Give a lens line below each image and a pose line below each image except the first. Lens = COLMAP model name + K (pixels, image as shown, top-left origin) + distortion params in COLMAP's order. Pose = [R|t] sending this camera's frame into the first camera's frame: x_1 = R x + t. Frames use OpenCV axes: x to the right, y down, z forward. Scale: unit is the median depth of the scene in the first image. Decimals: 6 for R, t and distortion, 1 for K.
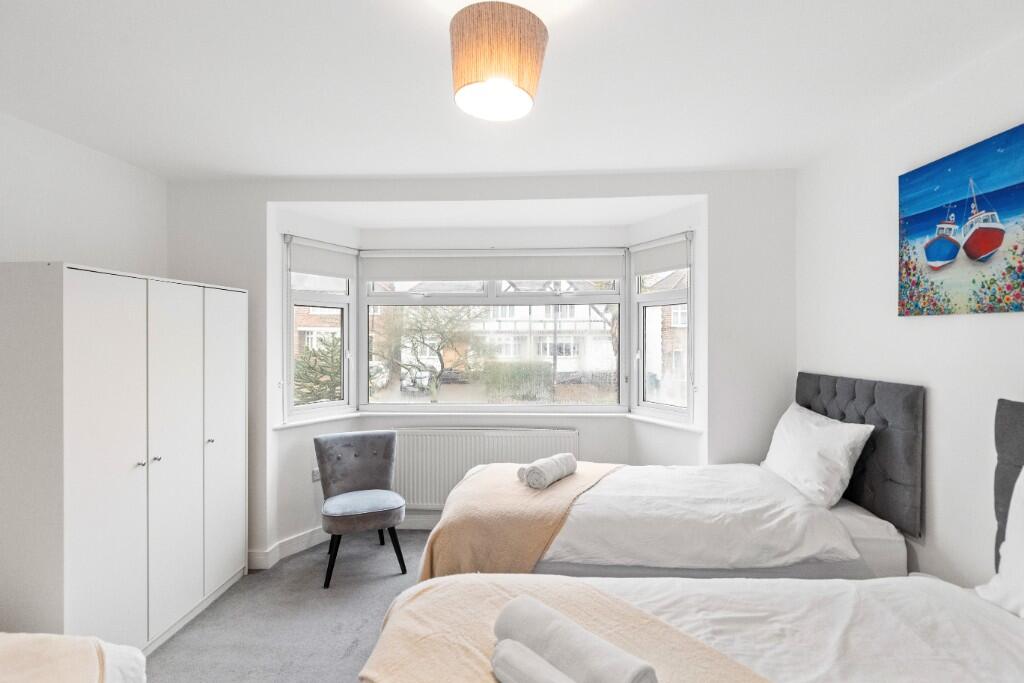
lens RADIAL K [[482.8, 0, 512.8], [0, 482.8, 337.9], [0, 0, 1]] dist [-0.002113, -0.000138]
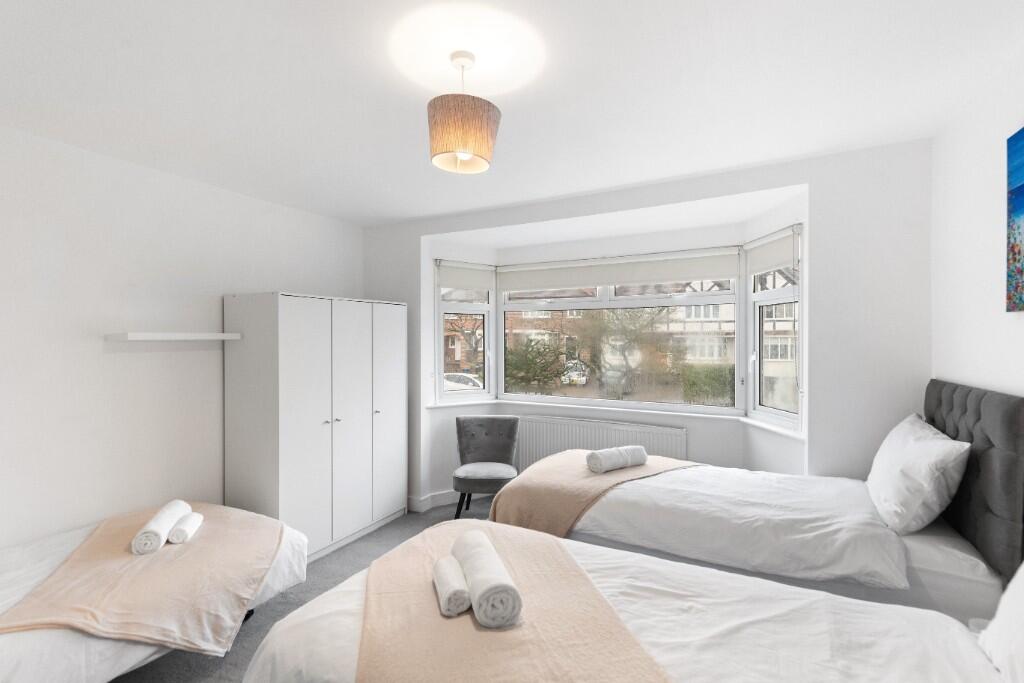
lens RADIAL K [[461.9, 0, 511.0], [0, 461.9, 340.6], [0, 0, 1]] dist [0.008636, -0.003039]
pose [[0.904711, 0.002120, -0.426020, 0.318562], [-0.000895, 0.999995, 0.003077, 0.001629], [0.426024, -0.002402, 0.904709, -0.056521]]
